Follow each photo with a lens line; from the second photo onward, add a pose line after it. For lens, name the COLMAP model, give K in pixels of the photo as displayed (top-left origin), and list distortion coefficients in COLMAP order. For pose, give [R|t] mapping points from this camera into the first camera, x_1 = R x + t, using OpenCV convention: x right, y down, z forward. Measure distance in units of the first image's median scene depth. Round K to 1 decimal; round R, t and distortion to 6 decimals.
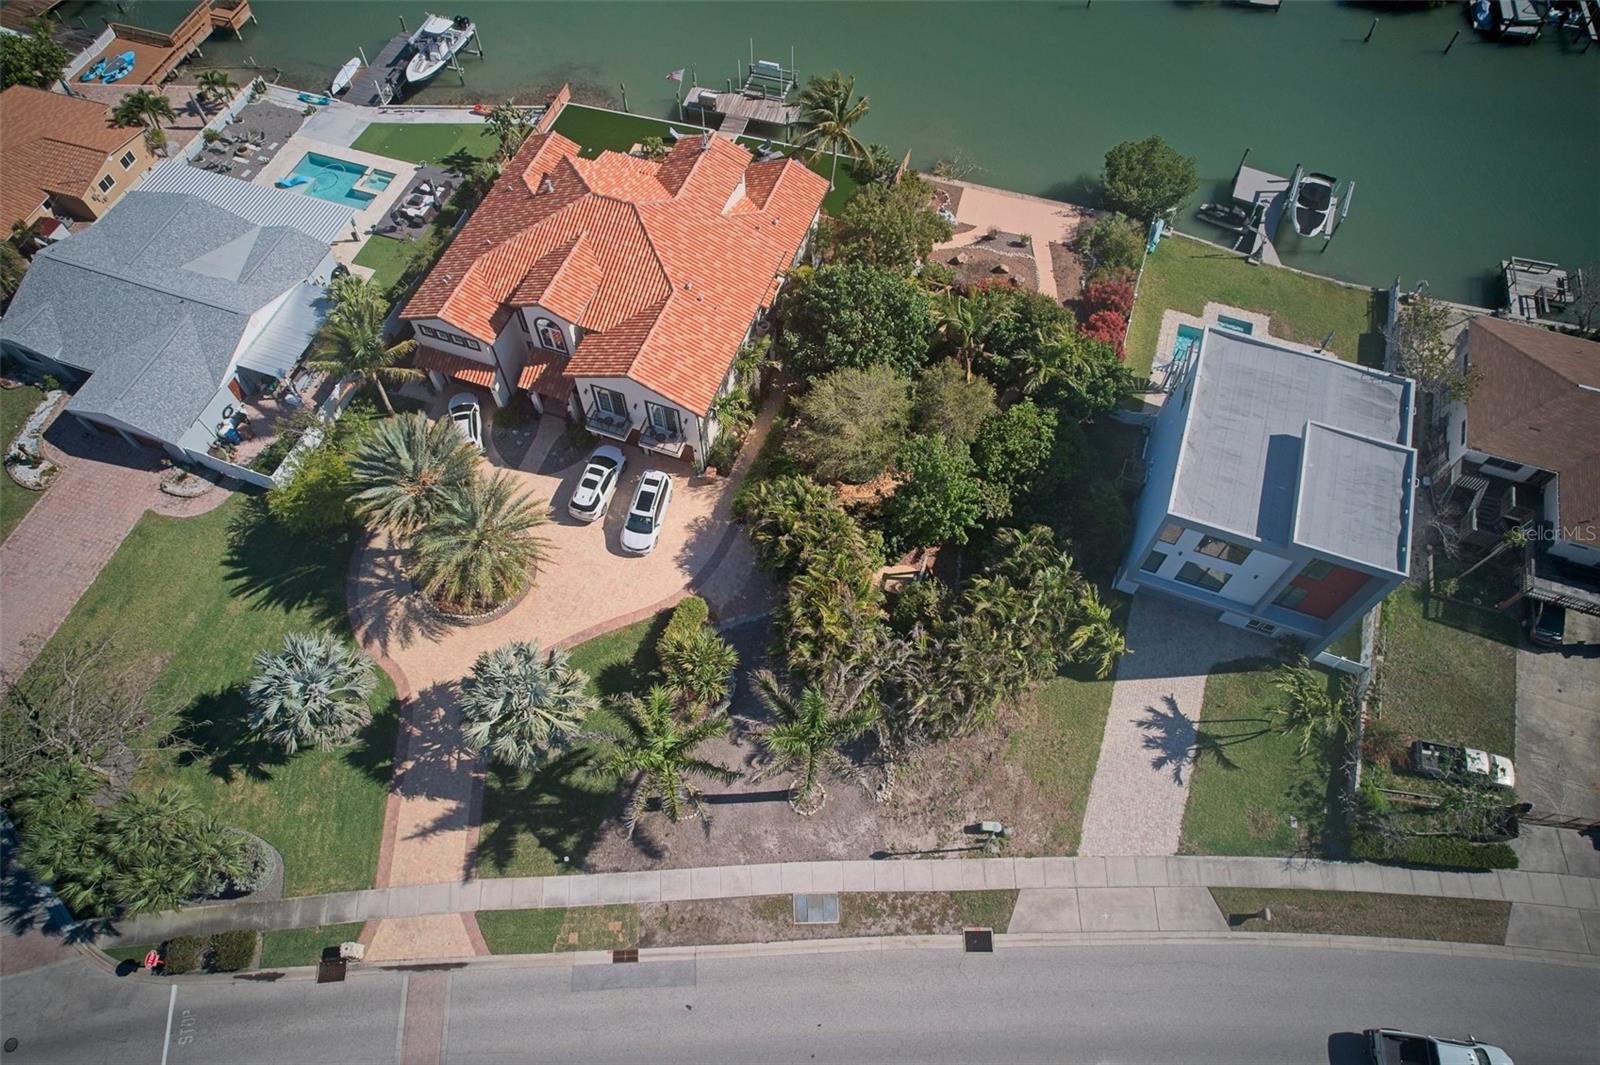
lens RADIAL K [[1021.0, 0, 797.5], [0, 1021.0, 536.1], [0, 0, 1]] dist [-0.075320, 0.070011]
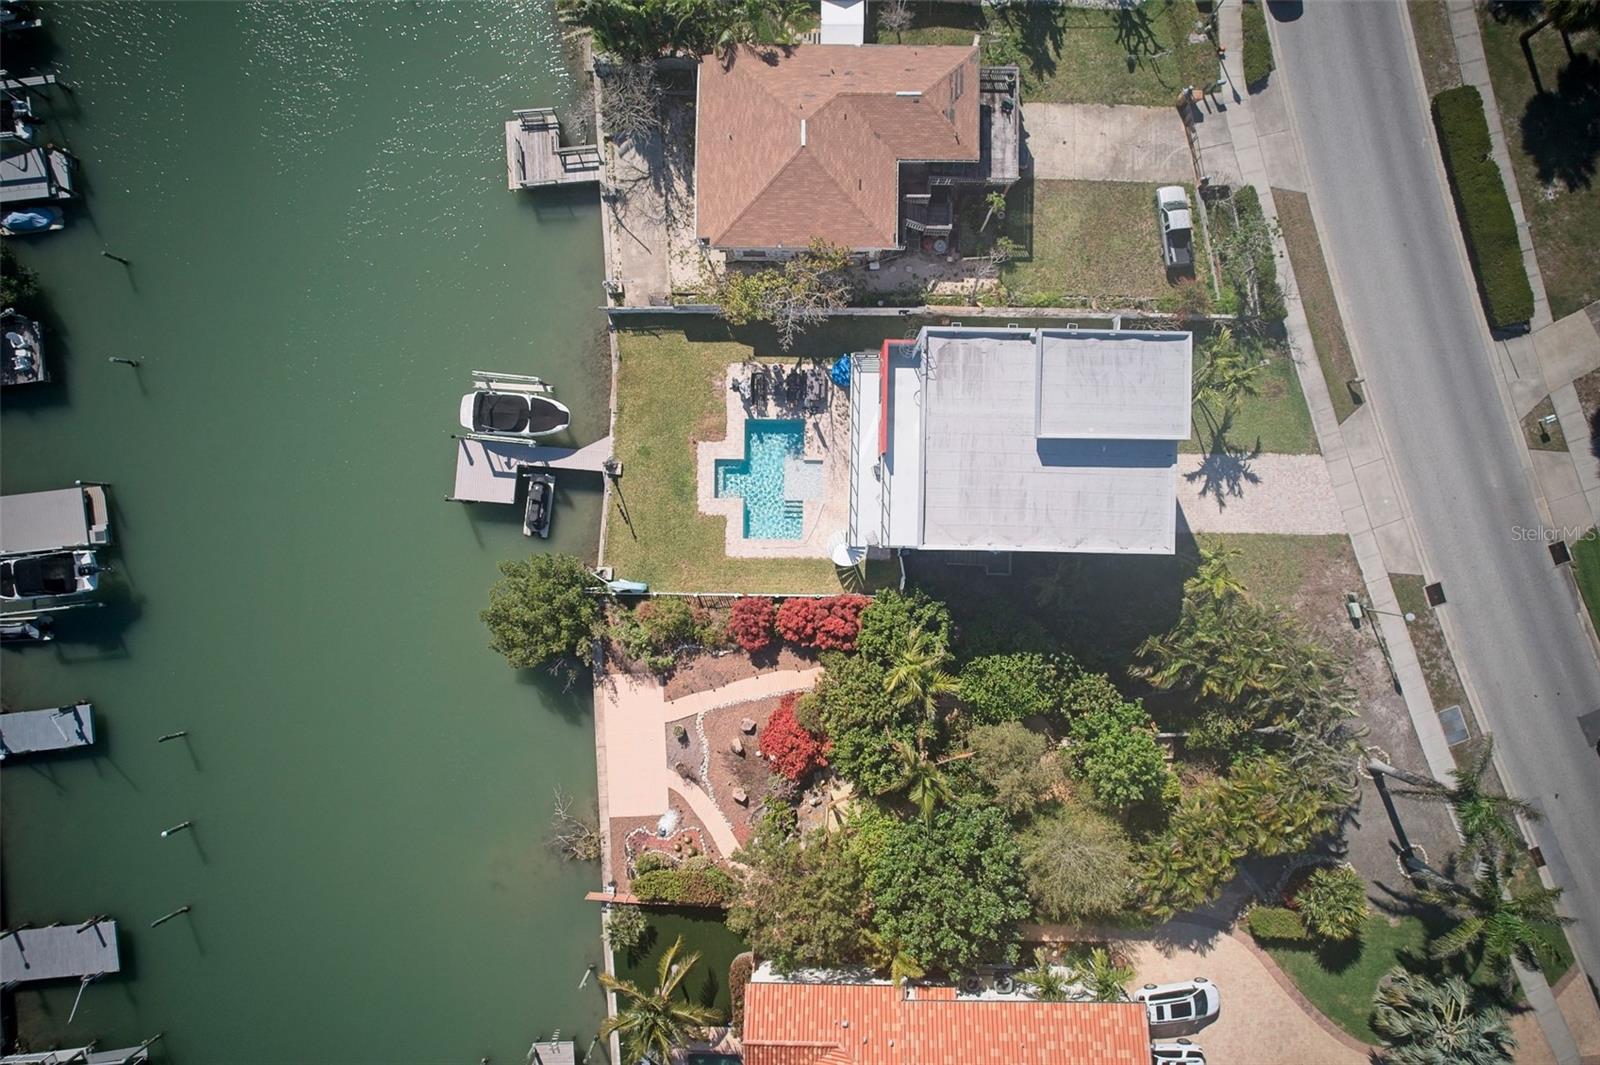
lens RADIAL K [[1021.0, 0, 802.7], [0, 1021.0, 537.2], [0, 0, 1]] dist [-0.075320, 0.070011]
pose [[-0.322299, -0.946637, -0.001404, 0.429091], [0.830802, -0.283571, 0.478911, -0.705791], [-0.453753, 0.153186, 0.877862, 0.218852]]
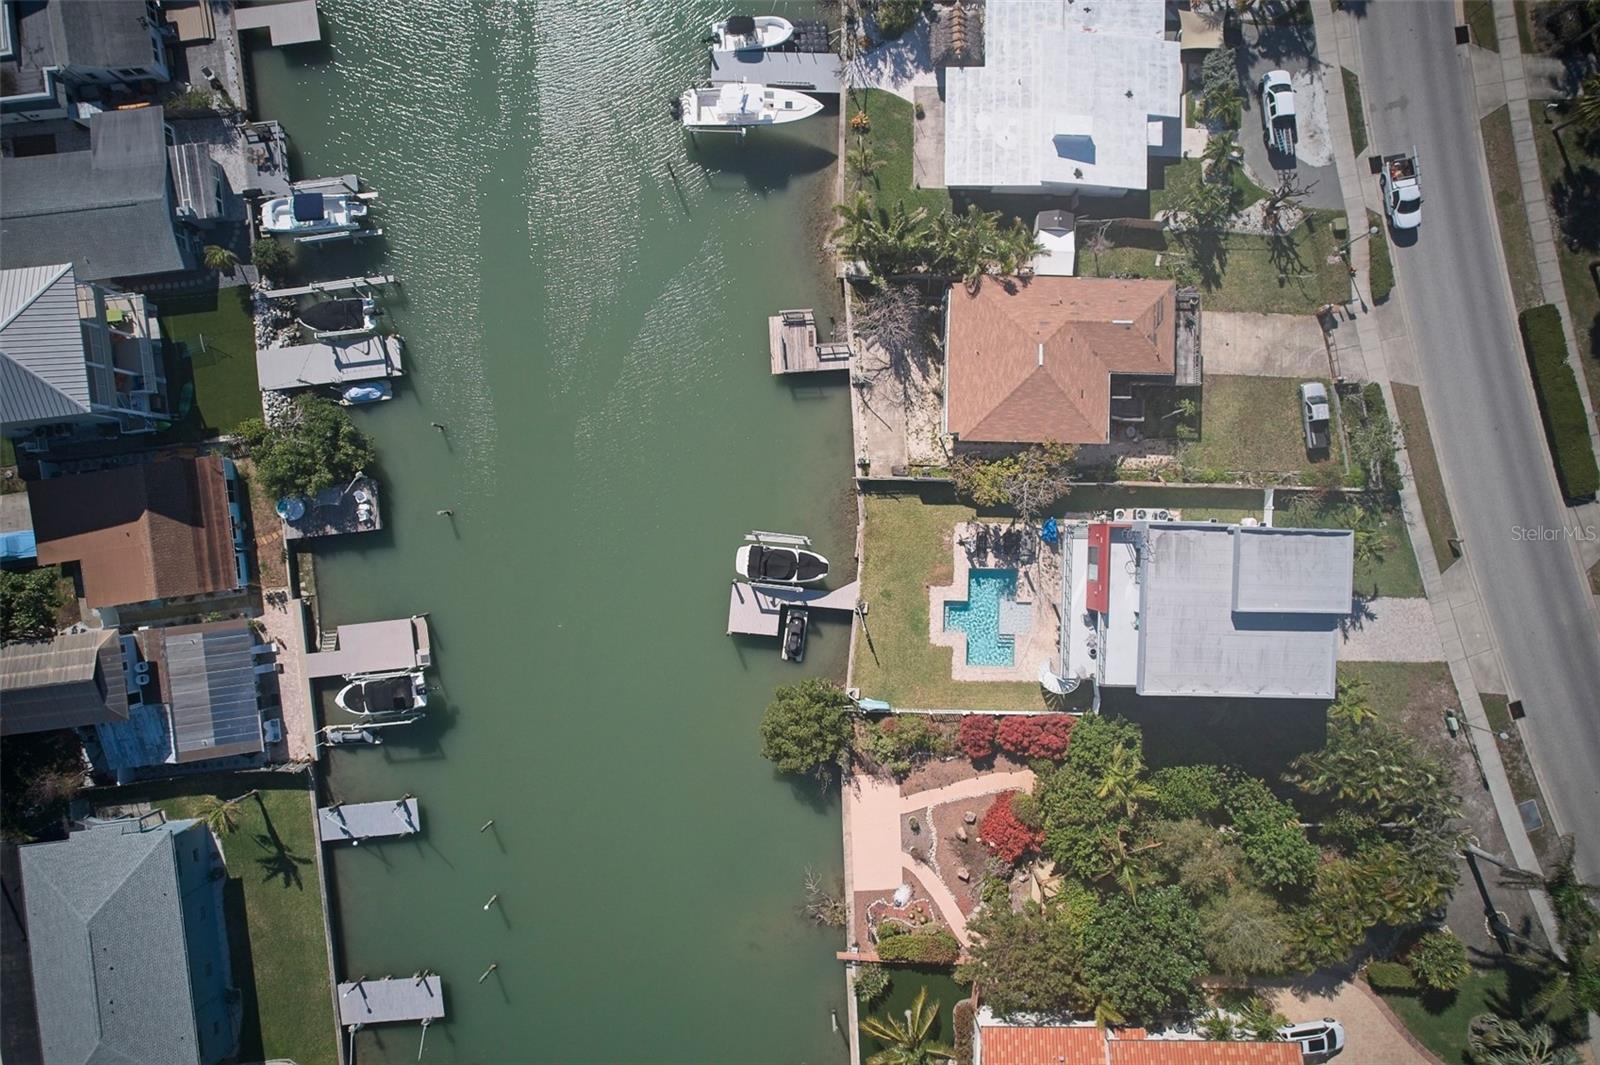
lens RADIAL K [[1021.0, 0, 801.9], [0, 1021.0, 536.0], [0, 0, 1]] dist [-0.075320, 0.070011]
pose [[-0.316147, -0.948567, -0.016506, 0.692083], [0.821351, -0.282372, 0.495630, -1.021481], [-0.474799, 0.143135, 0.868377, 0.124103]]
